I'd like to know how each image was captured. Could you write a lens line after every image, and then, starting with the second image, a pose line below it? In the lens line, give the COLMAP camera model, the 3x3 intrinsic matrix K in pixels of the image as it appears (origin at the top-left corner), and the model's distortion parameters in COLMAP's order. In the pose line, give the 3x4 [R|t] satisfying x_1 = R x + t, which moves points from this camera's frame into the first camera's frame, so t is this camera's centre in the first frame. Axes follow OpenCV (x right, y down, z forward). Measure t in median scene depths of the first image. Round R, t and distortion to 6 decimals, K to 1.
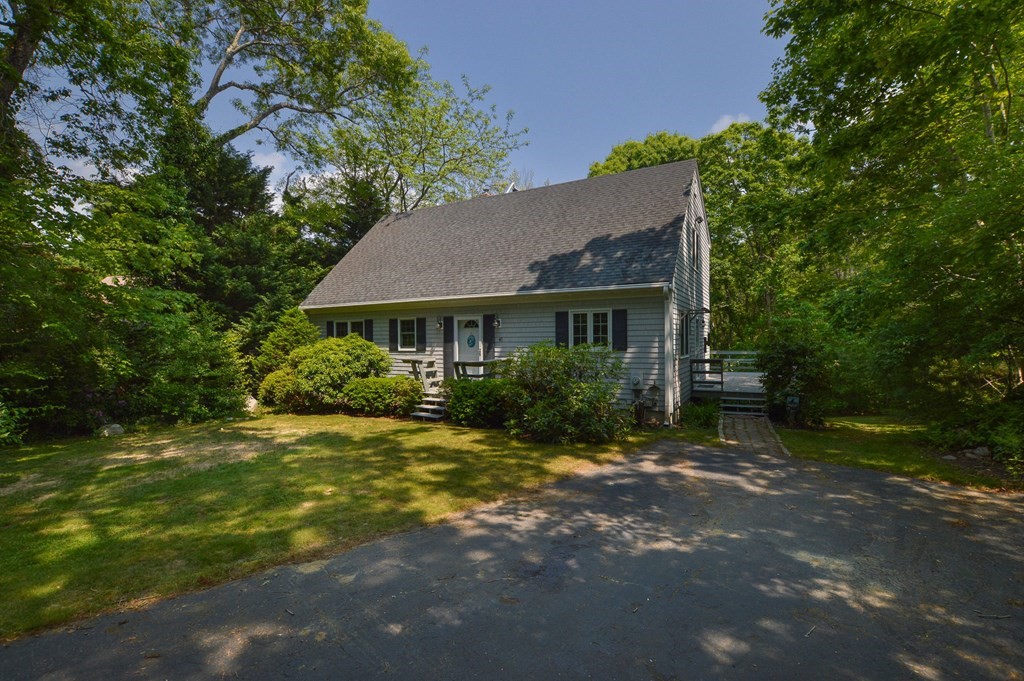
lens RADIAL K [[463.7, 0, 523.6], [0, 463.7, 347.4], [0, 0, 1]] dist [-0.020278, 0.001232]
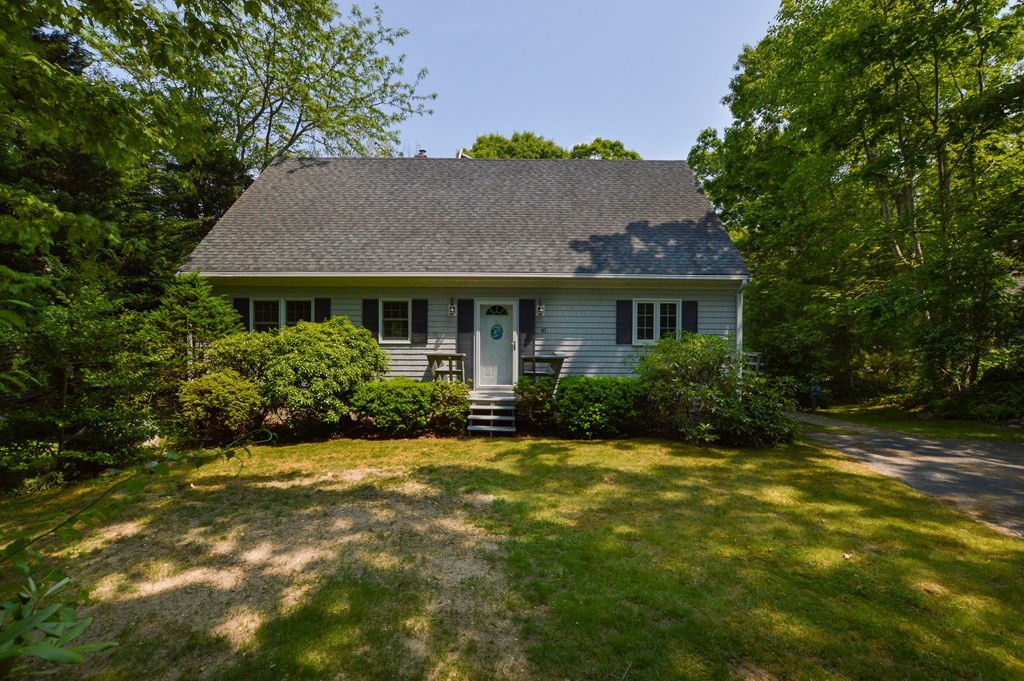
lens RADIAL K [[463.7, 0, 523.6], [0, 463.7, 347.4], [0, 0, 1]] dist [-0.020278, 0.001232]
pose [[0.870298, 0.006129, 0.492488, -0.508222], [-0.005340, 0.999981, -0.003008, 0.016869], [-0.492497, -0.000012, 0.870314, 0.313755]]
